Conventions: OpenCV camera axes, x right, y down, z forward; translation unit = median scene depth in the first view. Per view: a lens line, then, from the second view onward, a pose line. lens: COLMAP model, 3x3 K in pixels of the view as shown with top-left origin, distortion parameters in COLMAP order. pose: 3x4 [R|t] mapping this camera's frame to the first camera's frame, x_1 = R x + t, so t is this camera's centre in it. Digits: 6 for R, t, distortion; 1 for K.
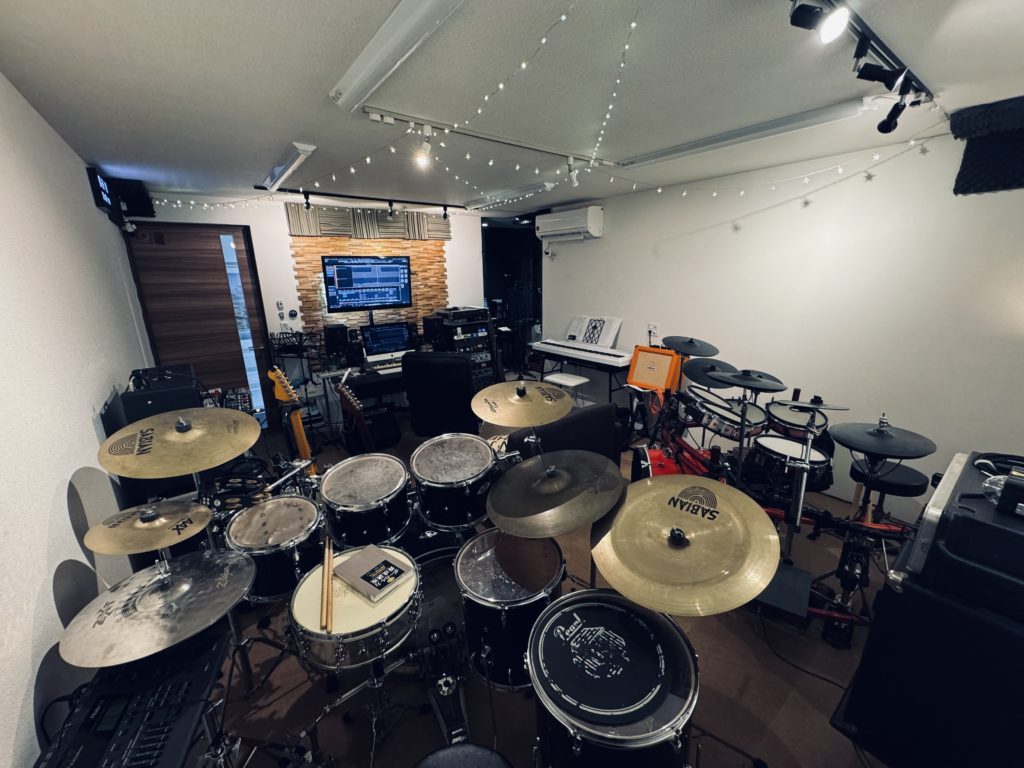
lens RADIAL K [[411.7, 0, 512.7], [0, 411.7, 386.7], [0, 0, 1]] dist [0.016961, 0.000207]
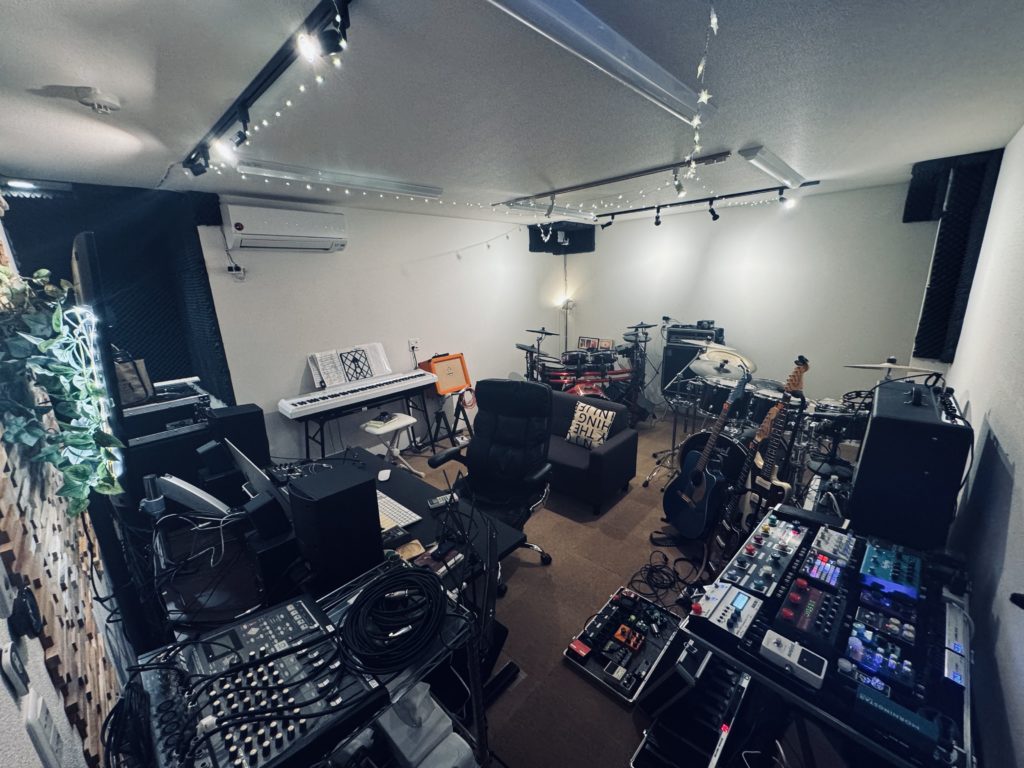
lens RADIAL K [[411.7, 0, 511.3], [0, 411.7, 384.0], [0, 0, 1]] dist [0.016961, 0.000207]
pose [[-0.164460, -0.225957, 0.960154, -0.893717], [0.312571, 0.911304, 0.268000, -0.306475], [-0.935549, 0.344192, -0.079246, 1.077063]]
